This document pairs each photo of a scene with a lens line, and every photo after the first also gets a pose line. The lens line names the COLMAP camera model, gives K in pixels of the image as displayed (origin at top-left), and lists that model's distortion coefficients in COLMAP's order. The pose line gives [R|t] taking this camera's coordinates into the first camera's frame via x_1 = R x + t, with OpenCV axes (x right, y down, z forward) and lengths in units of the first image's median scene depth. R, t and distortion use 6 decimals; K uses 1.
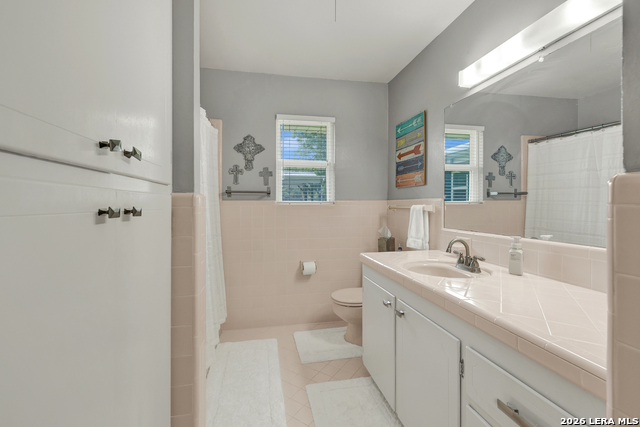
lens RADIAL K [[276.2, 0, 318.8], [0, 276.2, 209.3], [0, 0, 1]] dist [0.002479, 0.000210]
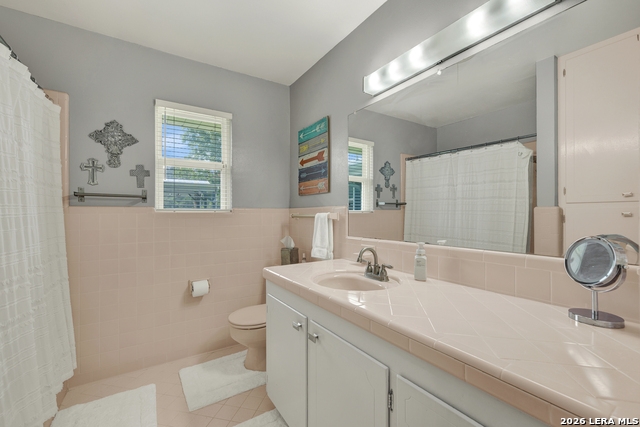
lens RADIAL K [[276.2, 0, 316.4], [0, 276.2, 216.5], [0, 0, 1]] dist [0.002479, 0.000210]
pose [[0.936526, -0.002746, 0.350587, 0.001504], [0.006180, 0.999943, -0.008677, 0.004503], [-0.350543, 0.010293, 0.936490, 0.101429]]
